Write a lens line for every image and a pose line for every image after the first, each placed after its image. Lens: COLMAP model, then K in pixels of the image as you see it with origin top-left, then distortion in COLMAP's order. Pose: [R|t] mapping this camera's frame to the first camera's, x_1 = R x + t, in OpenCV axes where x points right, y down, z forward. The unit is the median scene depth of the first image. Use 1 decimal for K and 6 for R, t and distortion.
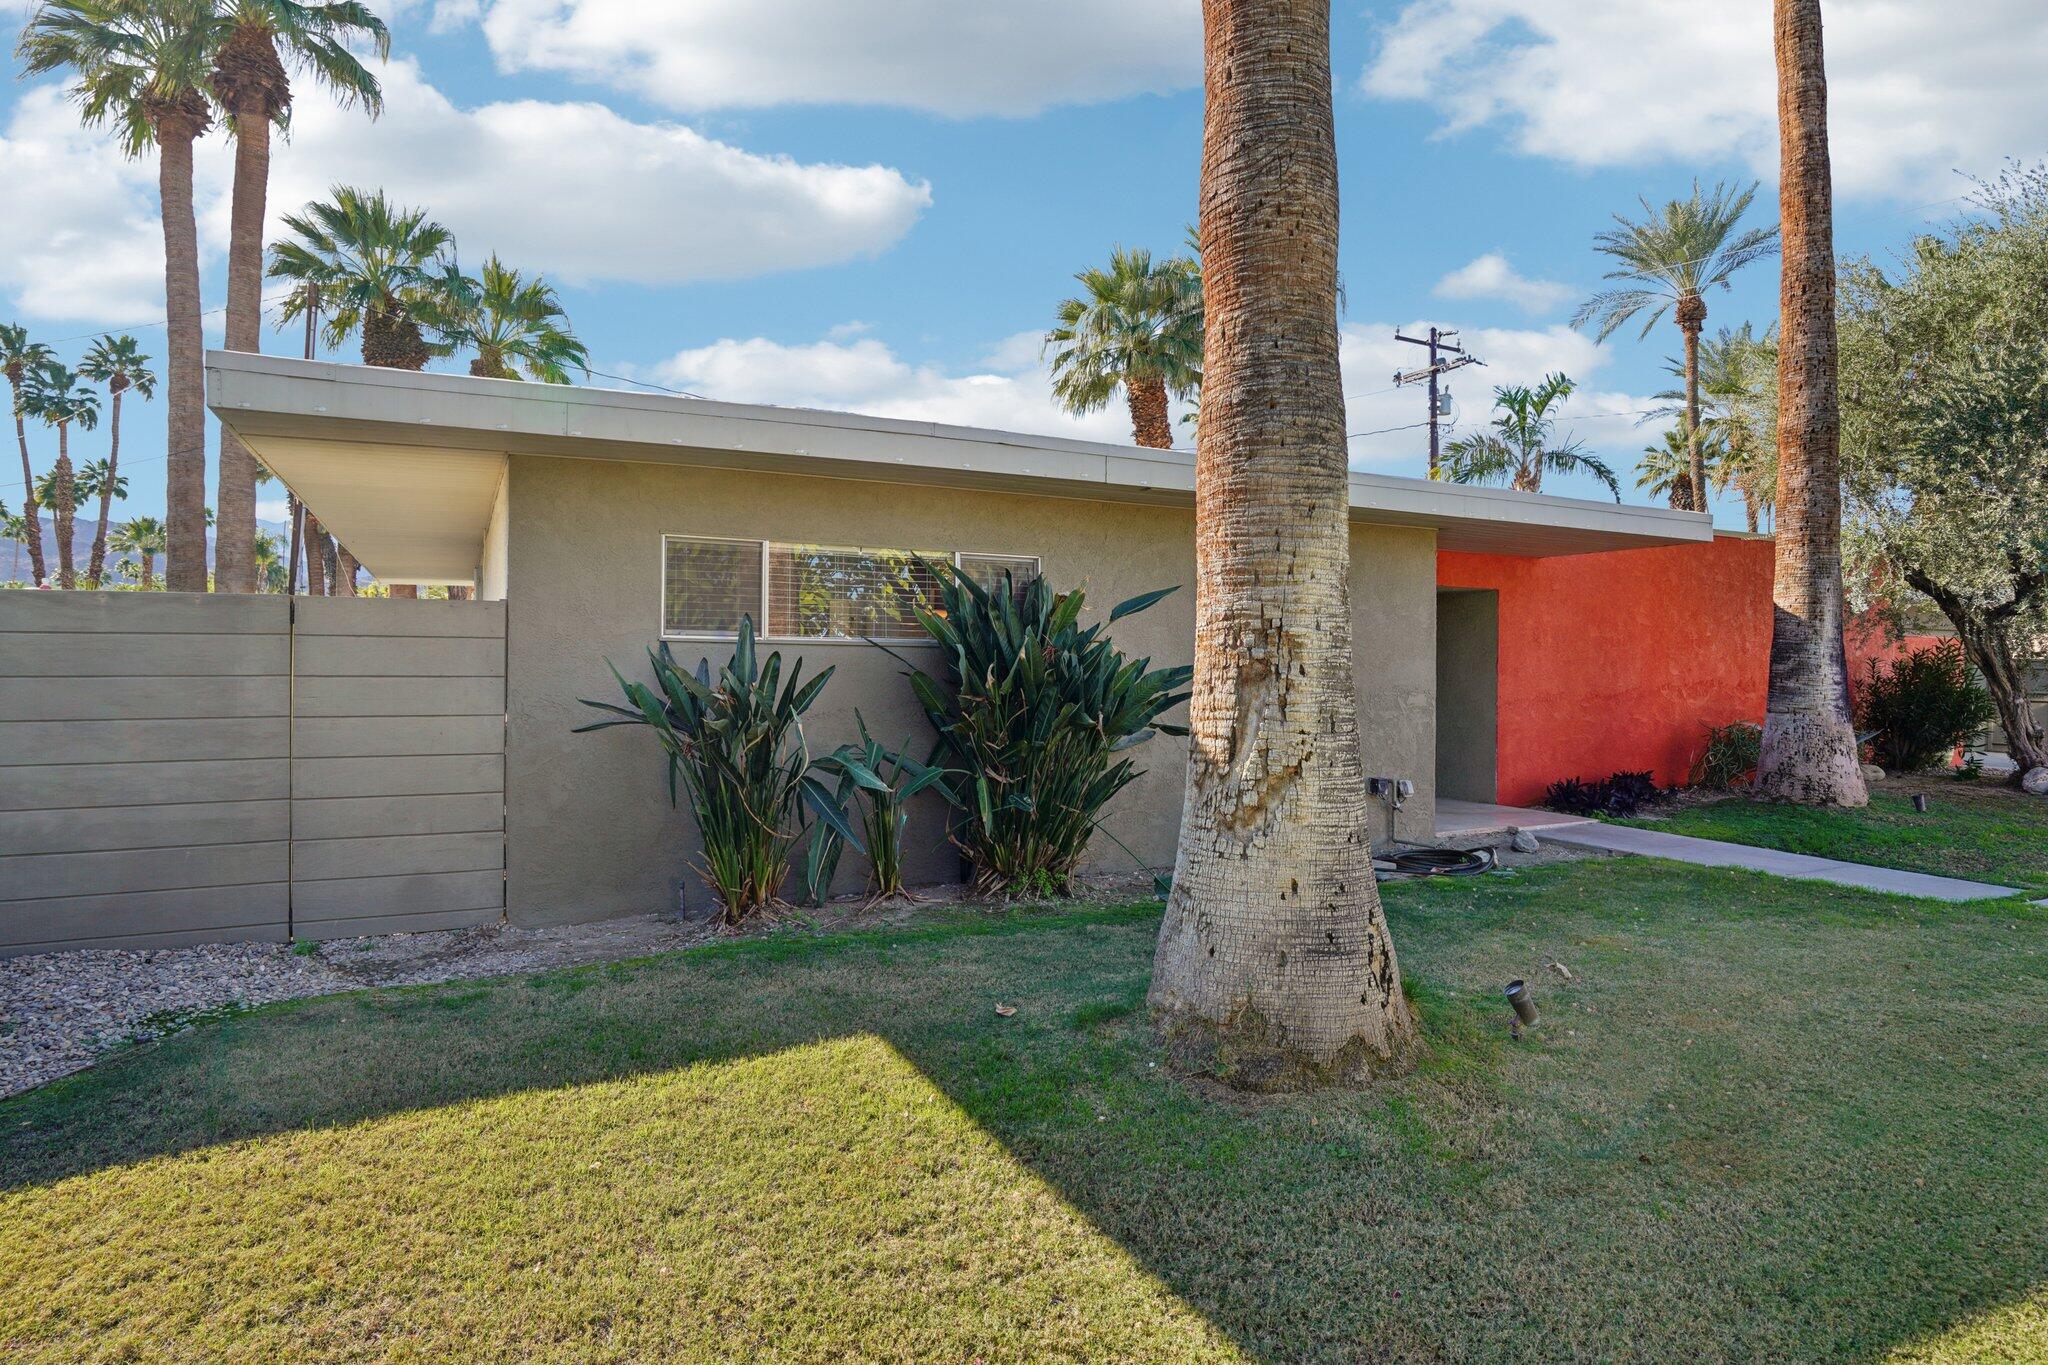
lens RADIAL K [[1121.6, 0, 1024.0], [0, 1121.6, 667.1], [0, 0, 1]] dist [-0.003790, -0.000096]
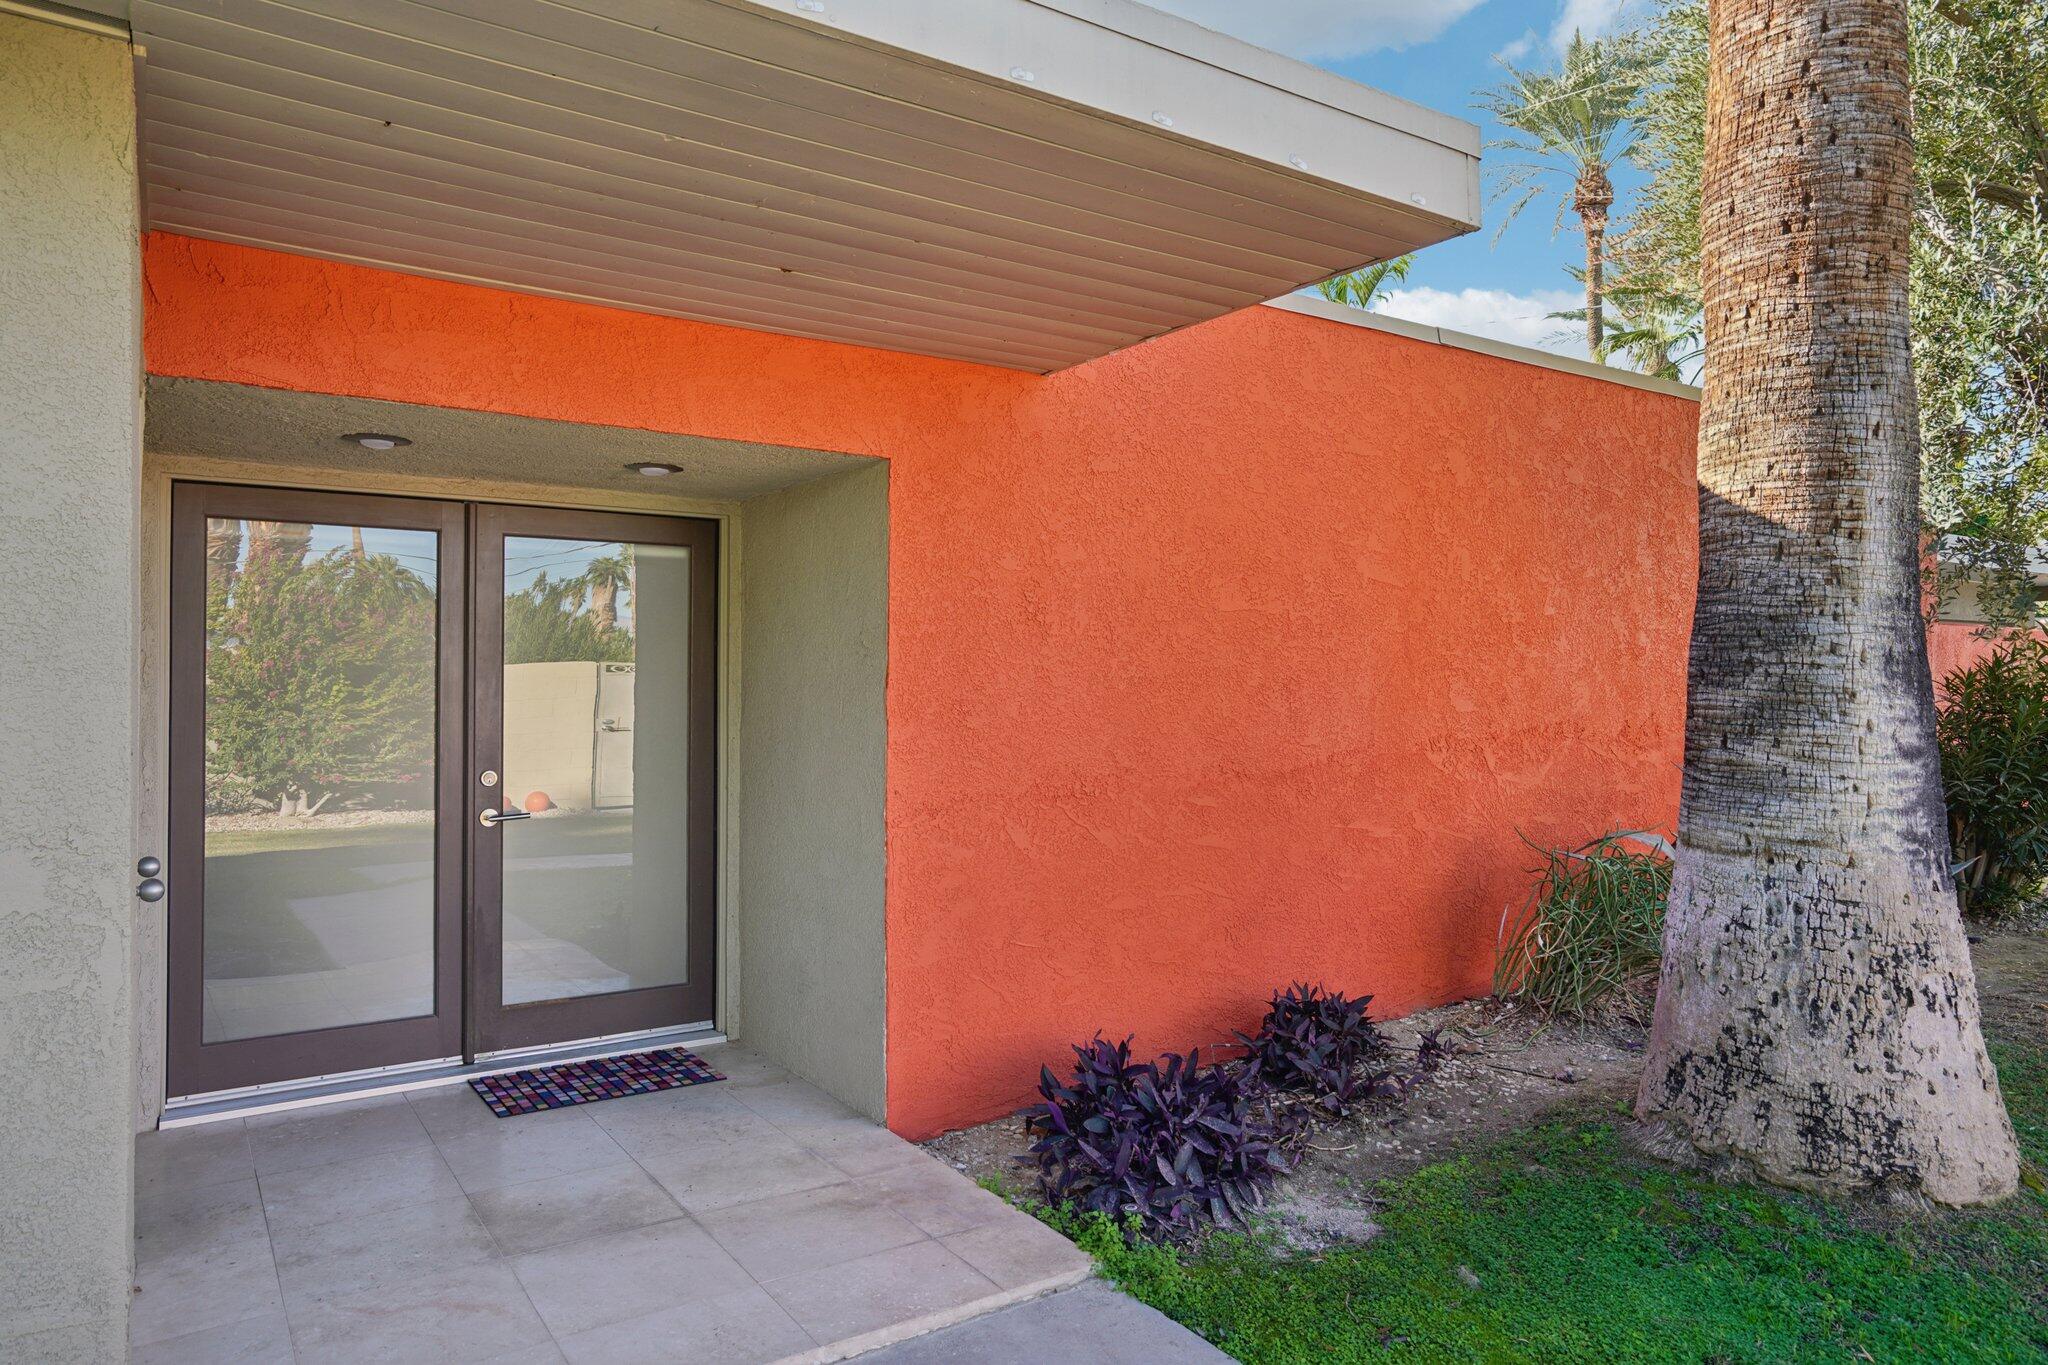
lens RADIAL K [[1300.0, 0, 1024.5], [0, 1300.0, 681.4], [0, 0, 1]] dist [0.007440, 0.002938]
pose [[0.993892, -0.004941, 0.110245, 0.418526], [0.005297, 0.999982, -0.002938, -0.003843], [-0.110229, 0.003504, 0.993900, 0.624235]]
